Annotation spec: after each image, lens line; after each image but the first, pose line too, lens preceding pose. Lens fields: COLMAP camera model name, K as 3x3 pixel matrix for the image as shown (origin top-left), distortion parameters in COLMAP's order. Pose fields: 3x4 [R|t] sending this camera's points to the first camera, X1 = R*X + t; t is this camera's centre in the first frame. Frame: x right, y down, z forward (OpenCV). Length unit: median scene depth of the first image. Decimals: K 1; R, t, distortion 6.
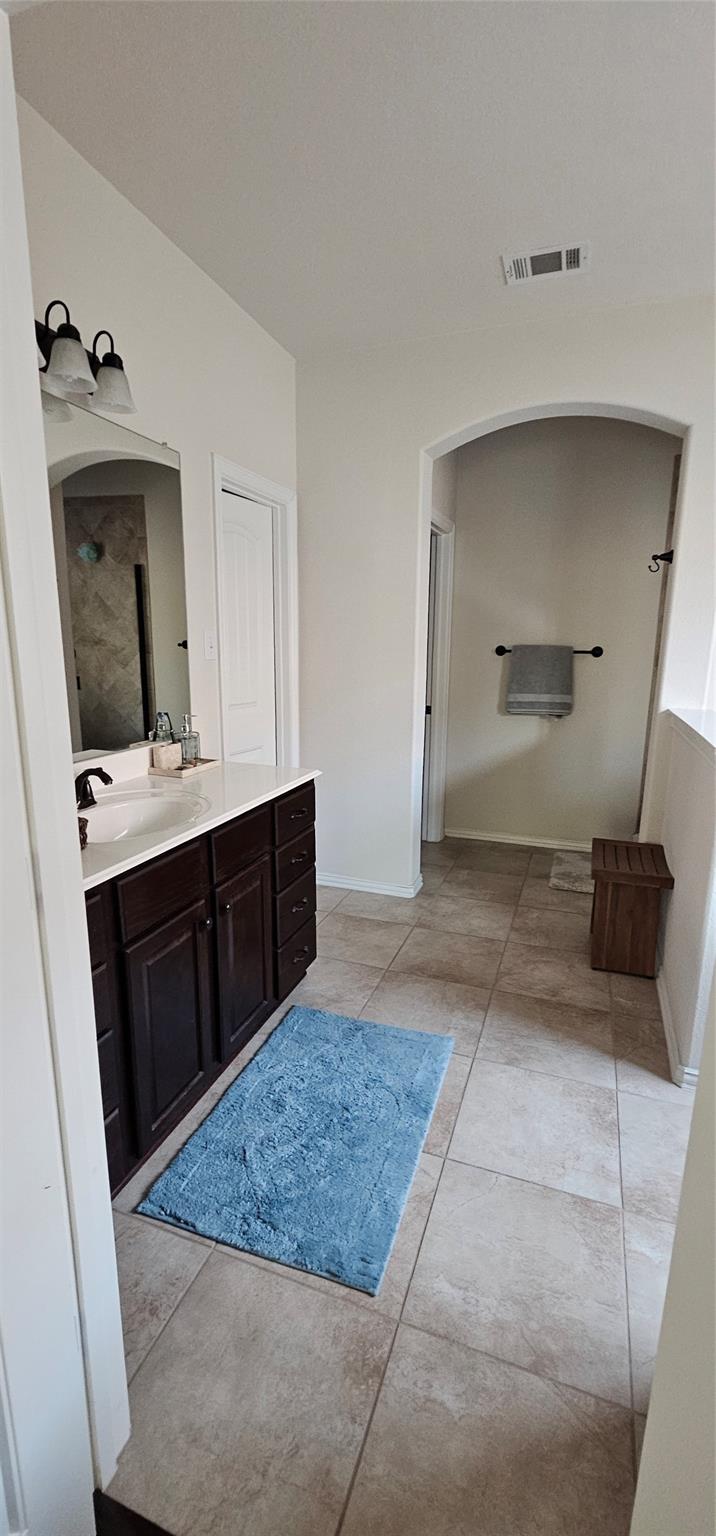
lens RADIAL K [[635.1, 0, 357.7], [0, 635.1, 767.4], [0, 0, 1]] dist [-0.003515, 0.002835]
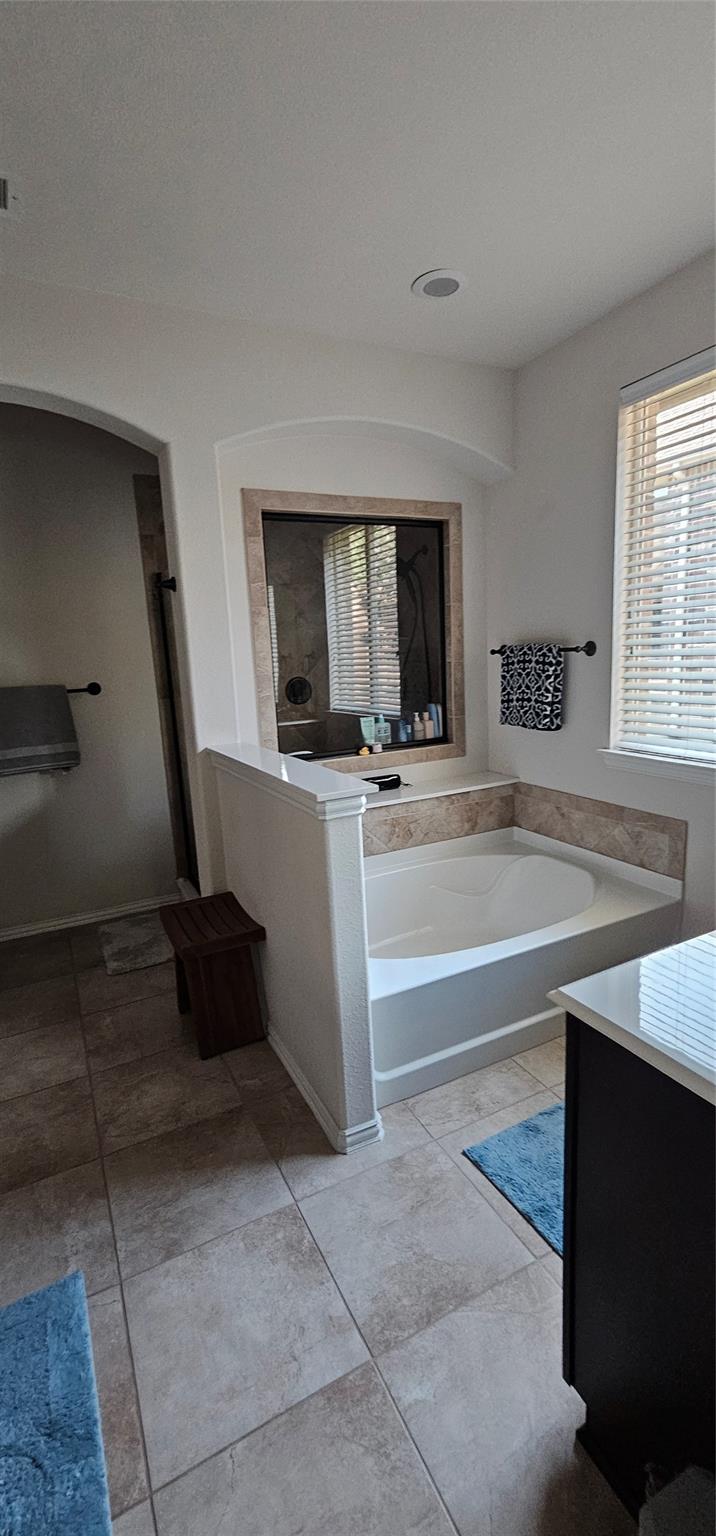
lens RADIAL K [[635.1, 0, 357.6], [0, 635.1, 771.8], [0, 0, 1]] dist [-0.003515, 0.002835]
pose [[0.670654, -0.176864, 0.720376, -0.040839], [0.195357, 0.978987, 0.058485, -0.075325], [-0.715583, 0.101507, 0.691113, 0.222913]]
